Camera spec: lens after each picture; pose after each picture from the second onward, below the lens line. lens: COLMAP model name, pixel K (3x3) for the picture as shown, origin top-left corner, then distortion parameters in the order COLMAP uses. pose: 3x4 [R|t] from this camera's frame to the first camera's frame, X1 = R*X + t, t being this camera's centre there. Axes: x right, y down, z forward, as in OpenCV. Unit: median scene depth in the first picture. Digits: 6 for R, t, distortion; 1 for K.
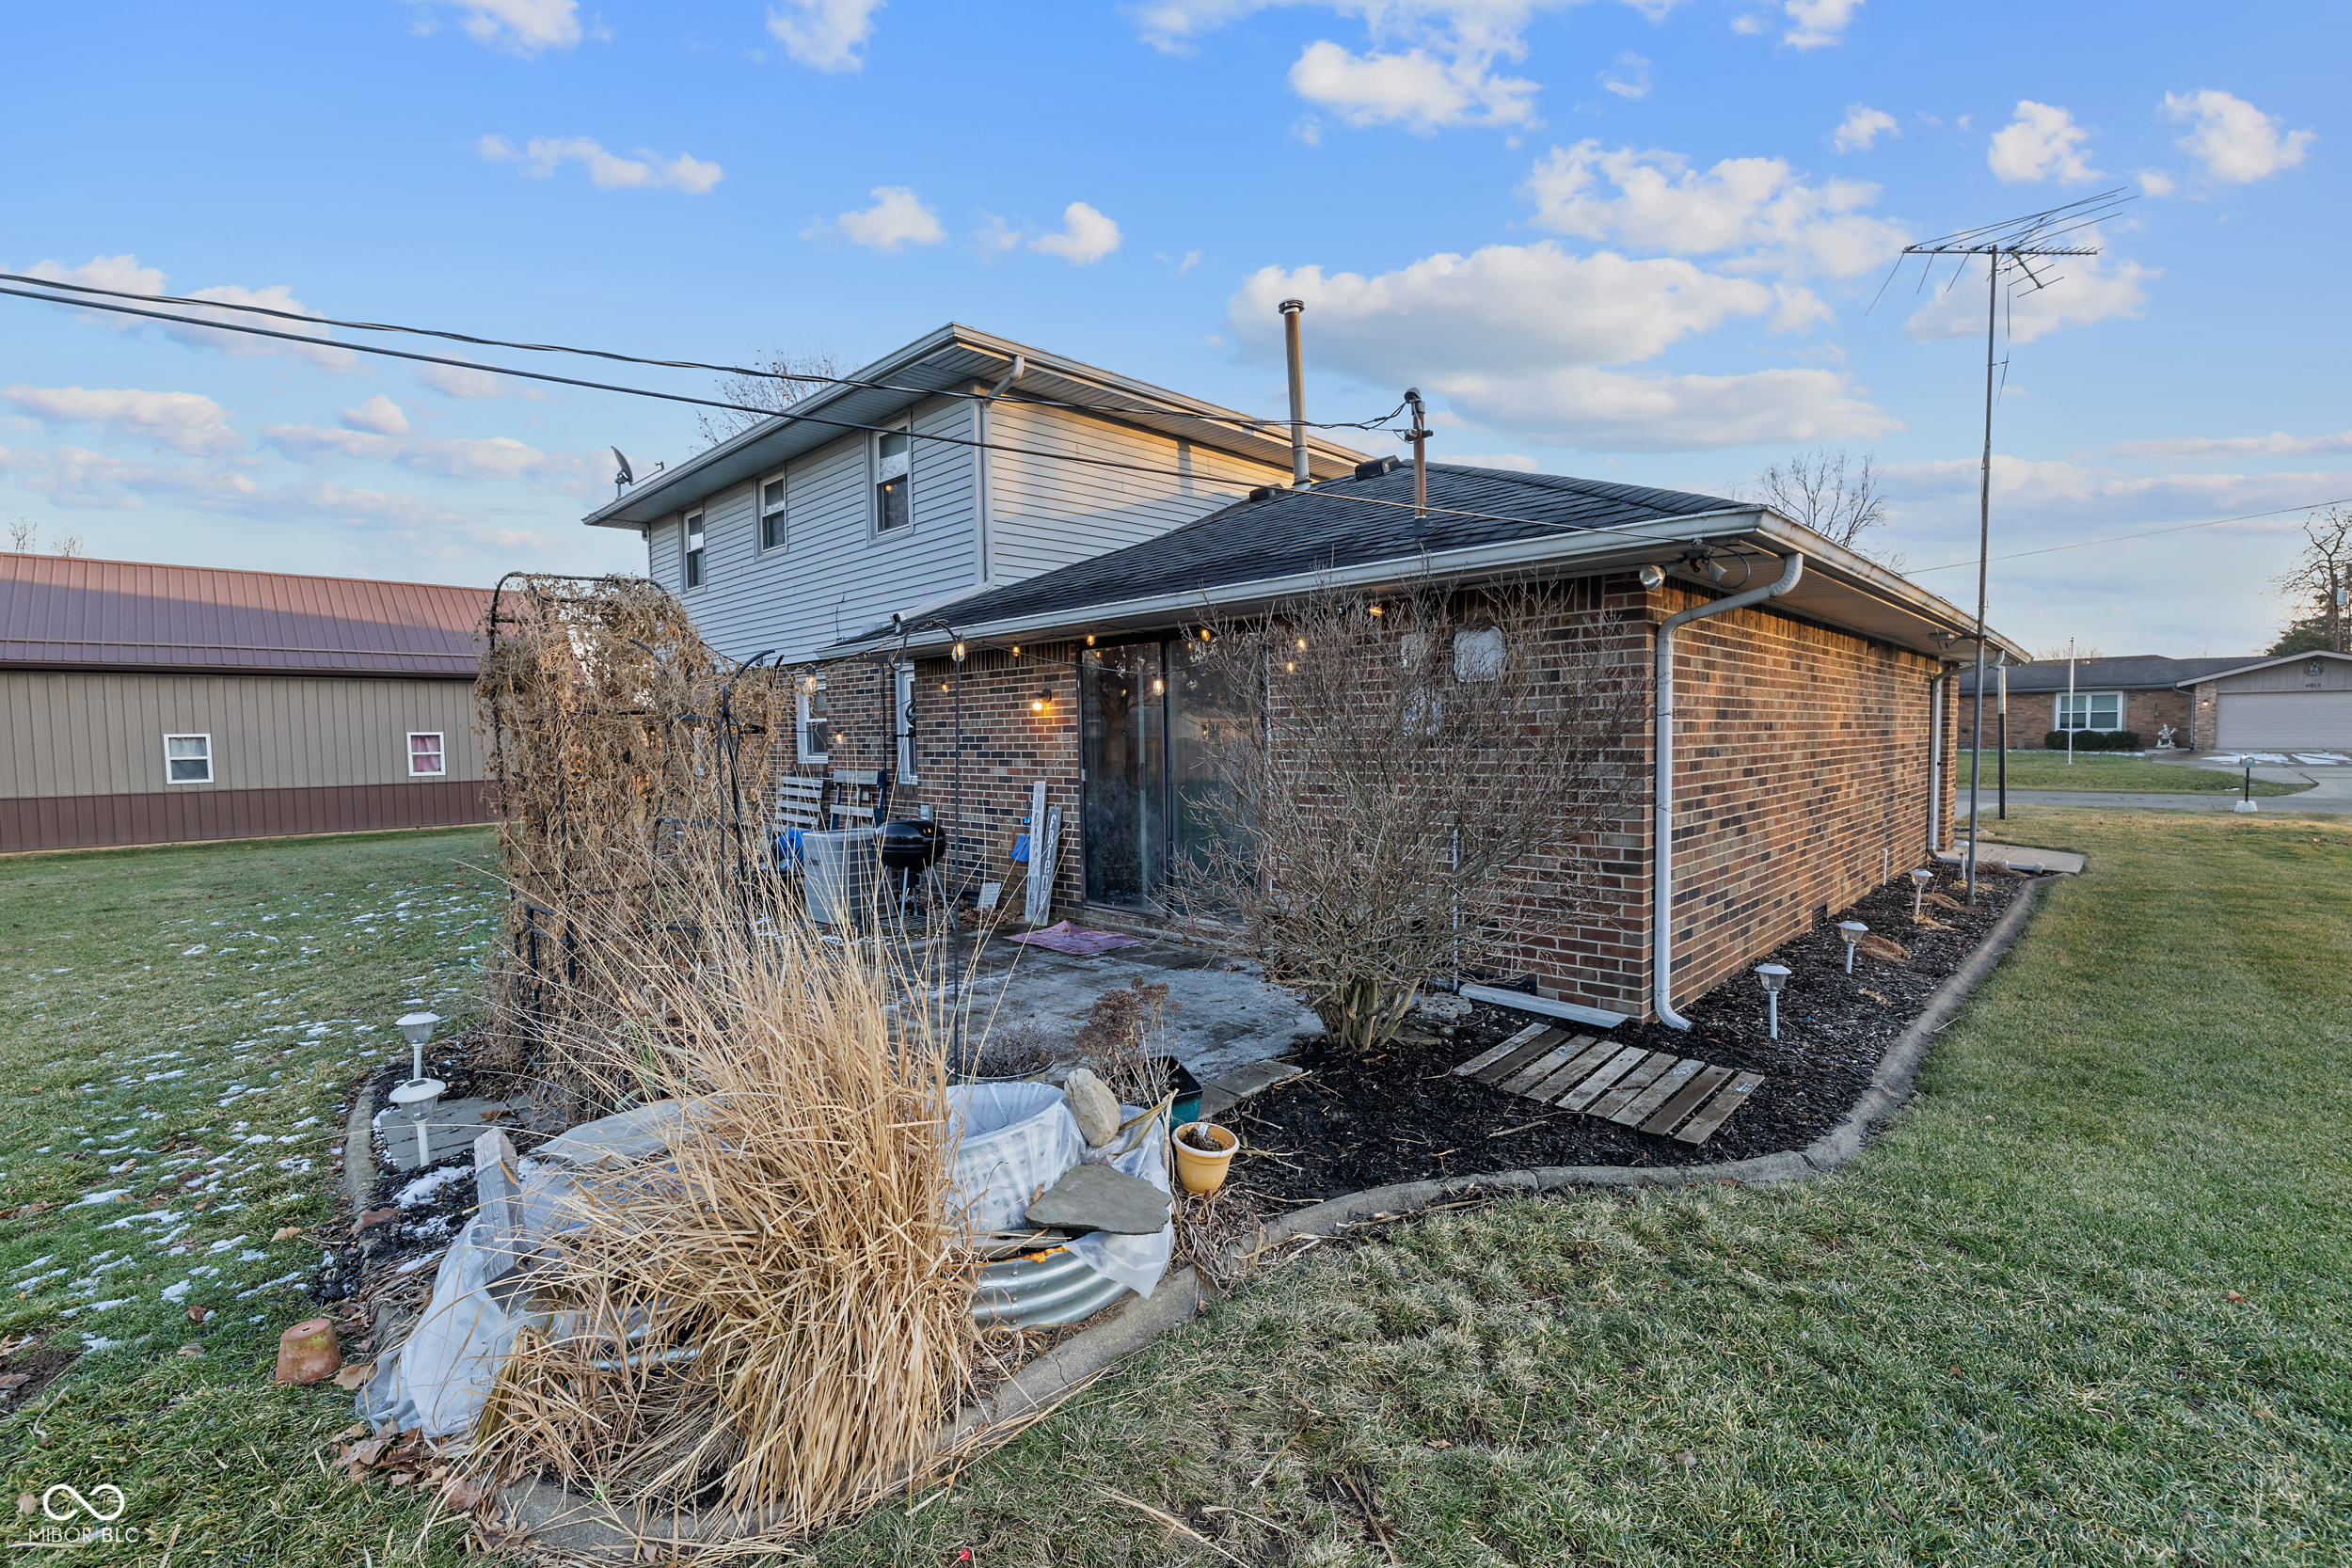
lens RADIAL K [[1018.8, 0, 1178.4], [0, 1018.8, 774.7], [0, 0, 1]] dist [-0.001242, 0.000435]
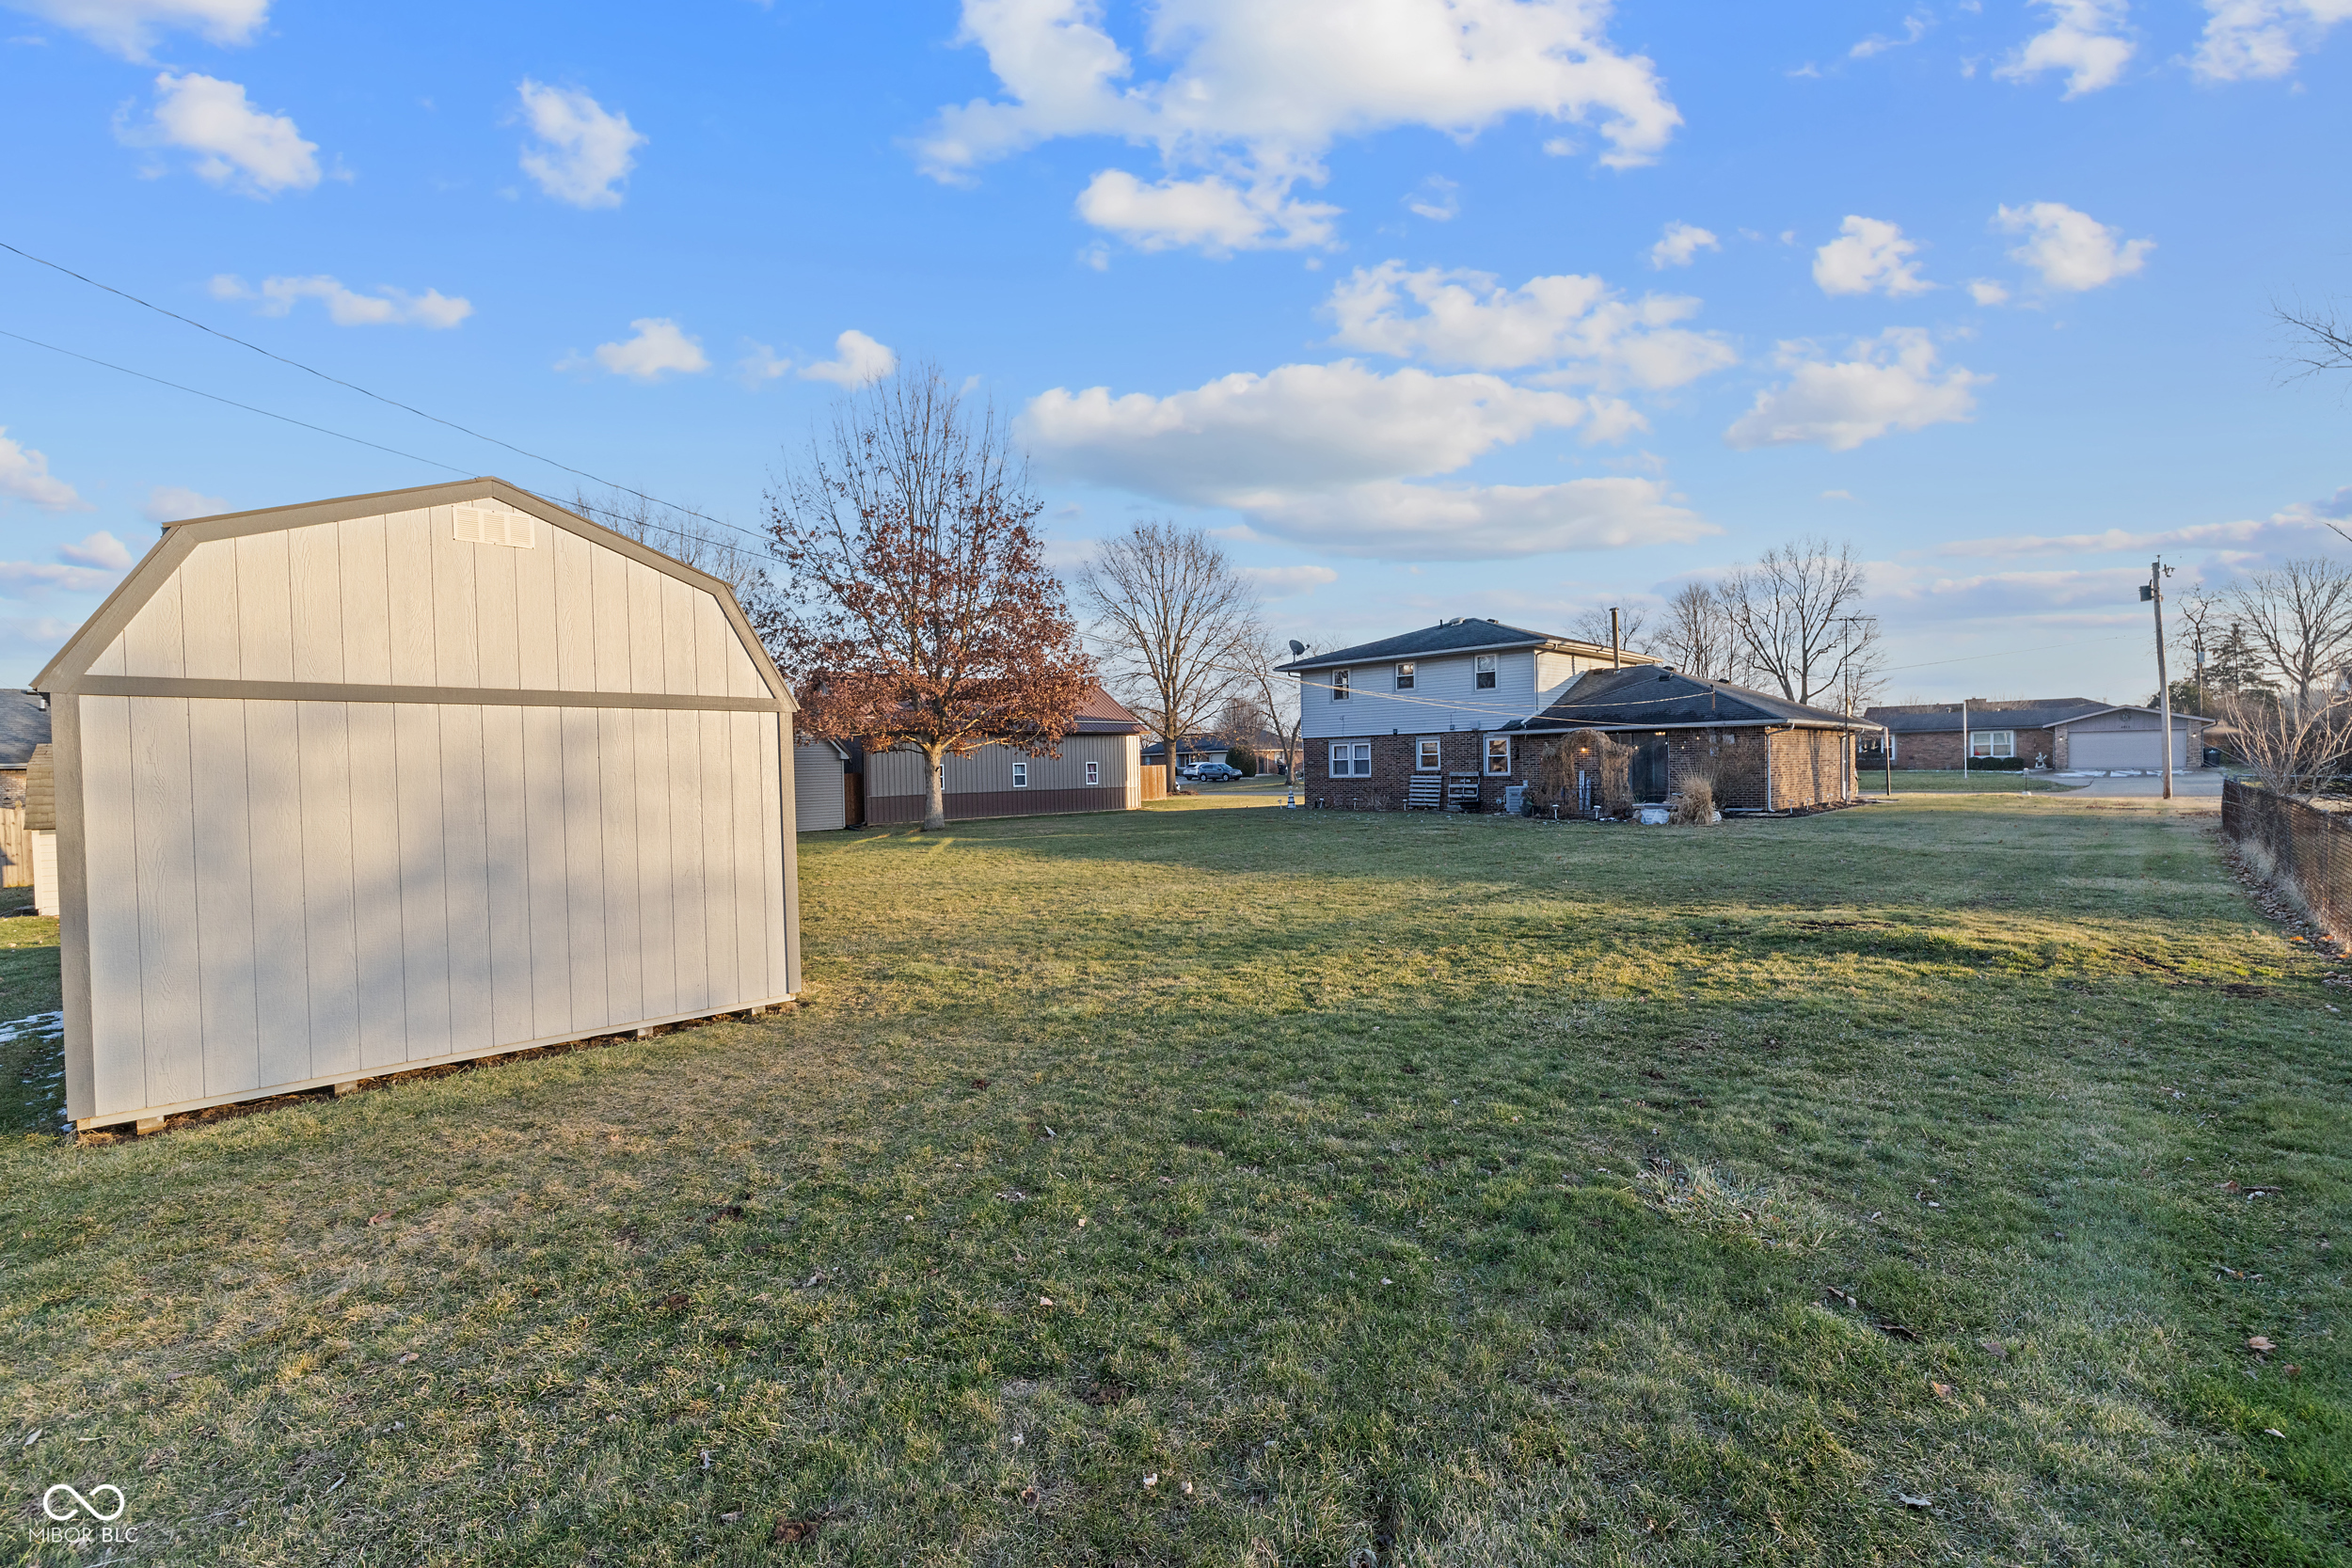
lens RADIAL K [[1022.9, 0, 1176.0], [0, 1022.9, 784.0], [0, 0, 1]] dist [0.002901, 0.000463]
pose [[0.999981, -0.005592, 0.002542, -1.378962], [0.005650, 0.999708, -0.023501, 0.113475], [-0.002409, 0.023515, 0.999721, -2.269309]]
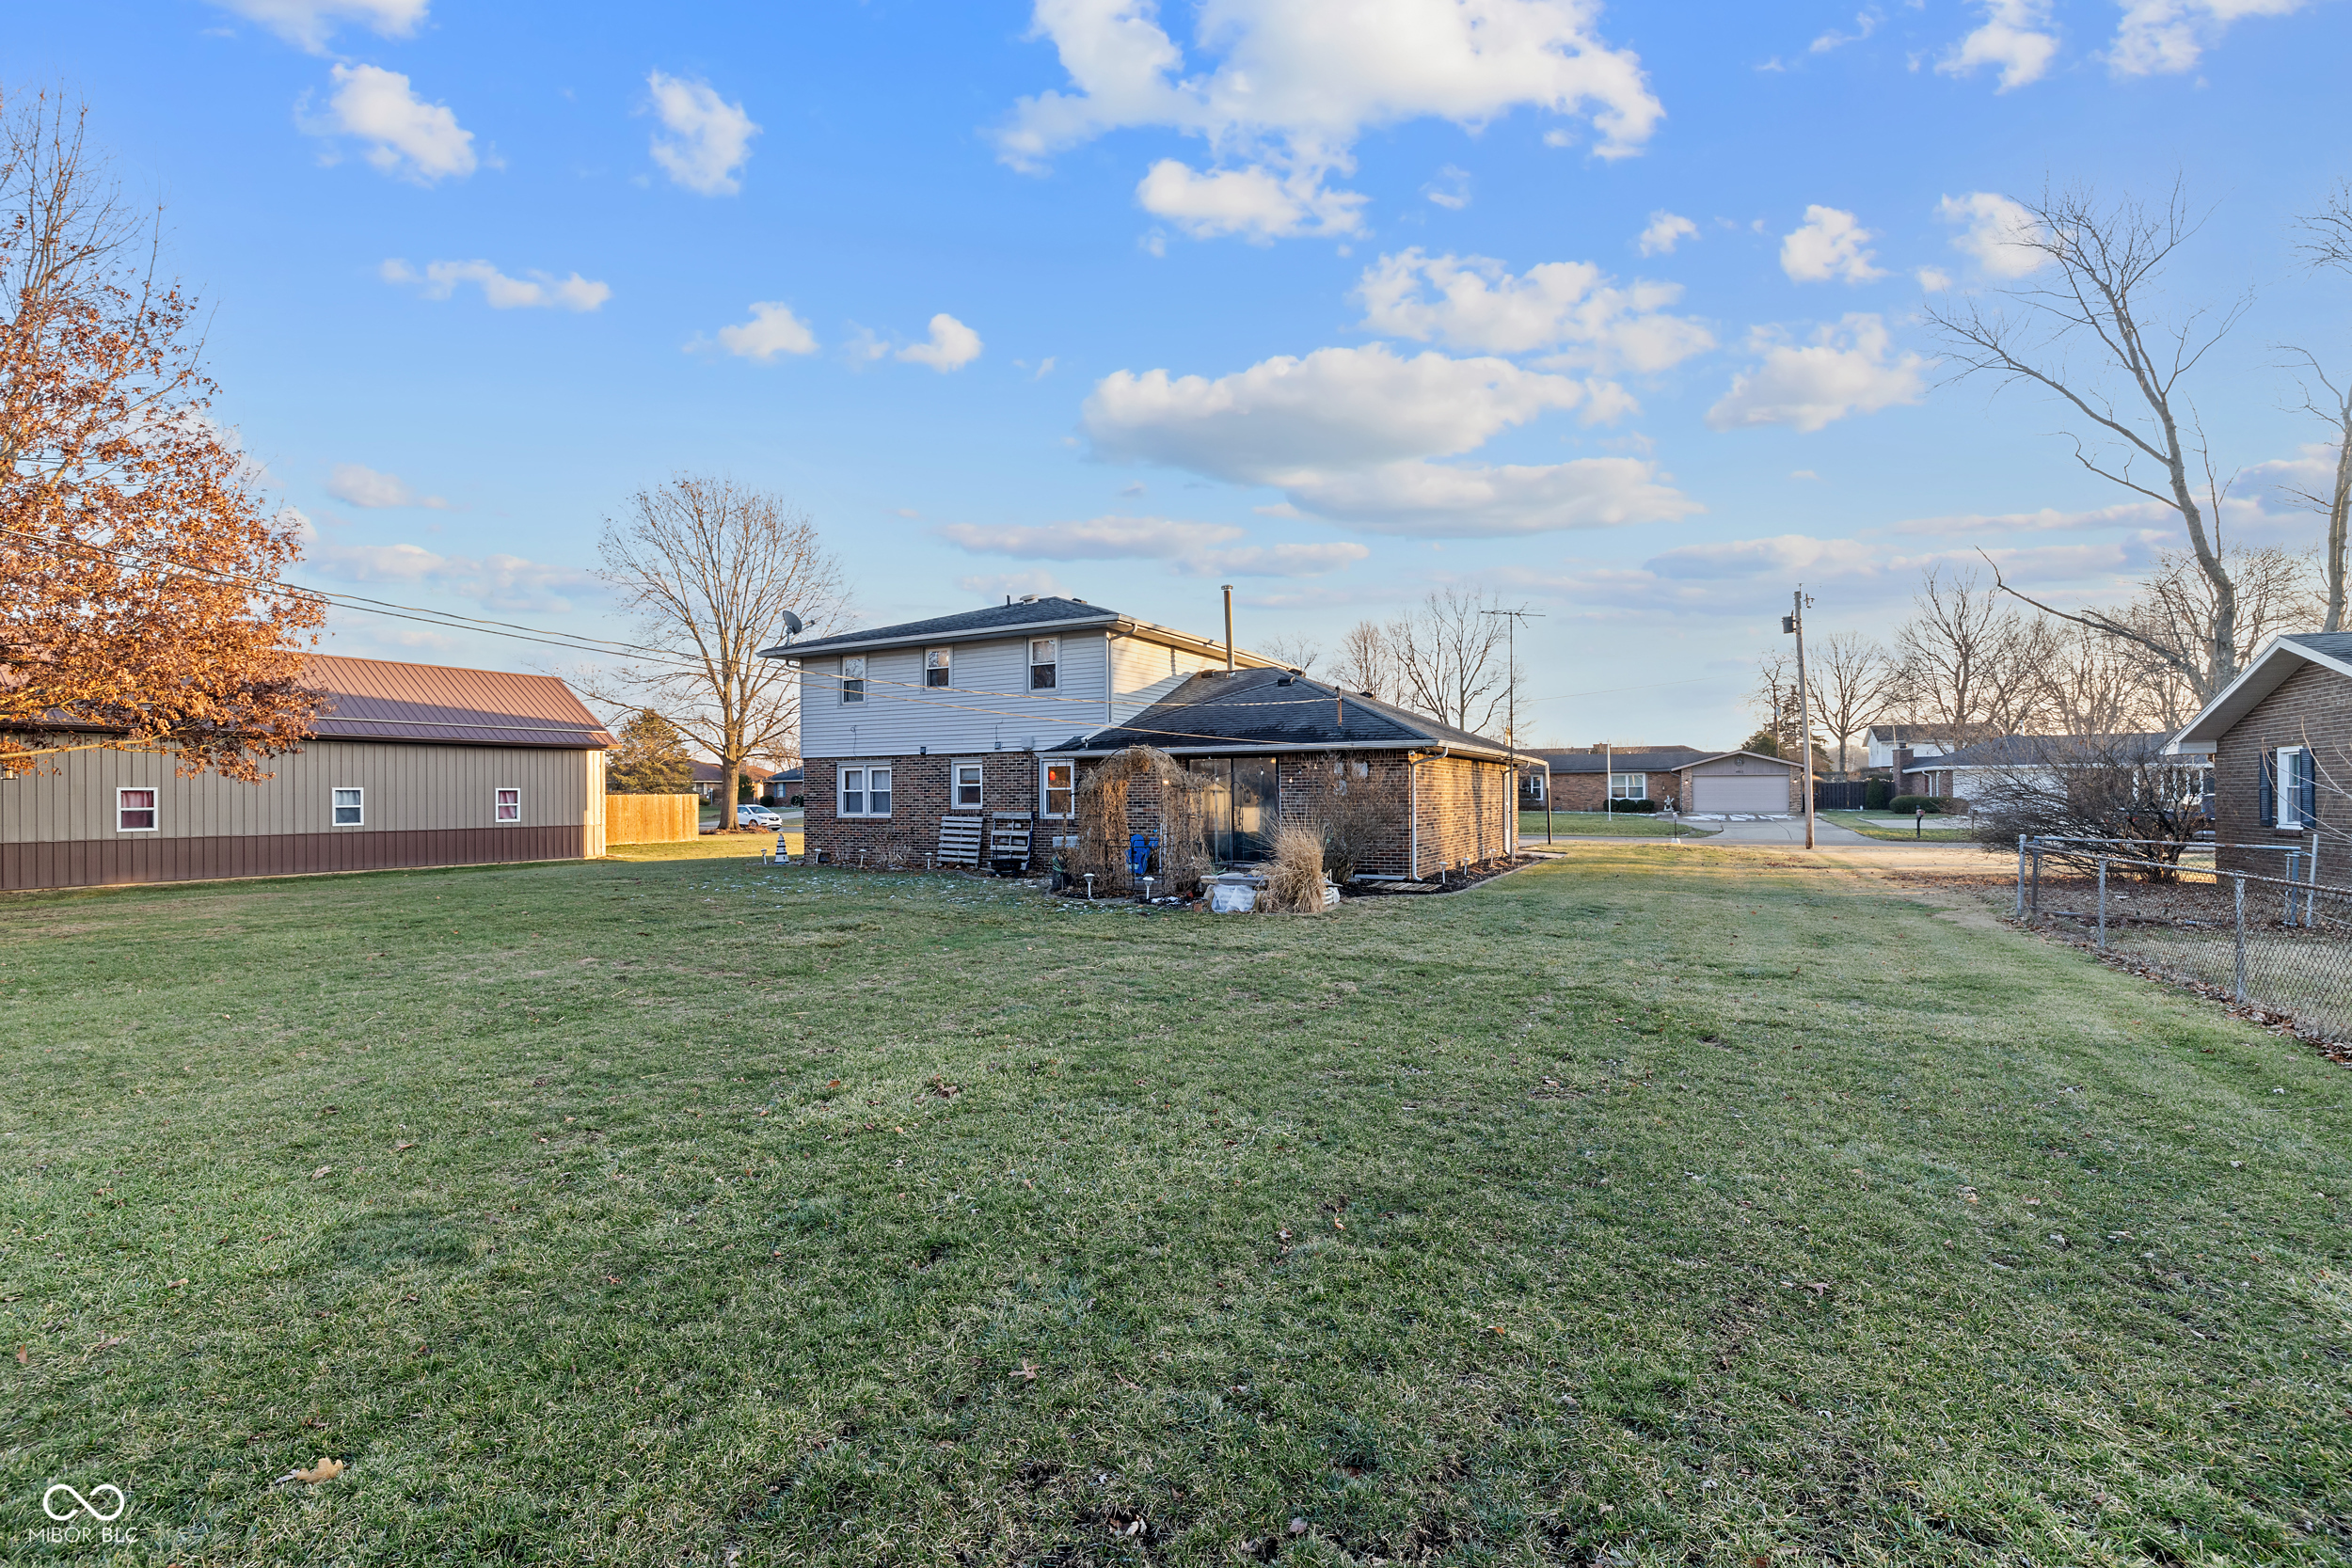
lens RADIAL K [[1018.8, 0, 1178.4], [0, 1018.8, 774.7], [0, 0, 1]] dist [-0.001242, 0.000435]
pose [[0.960680, 0.015522, 0.277223, -0.668194], [0.001707, 0.998087, -0.061800, 0.054456], [-0.277652, 0.059843, 0.958816, -1.122783]]
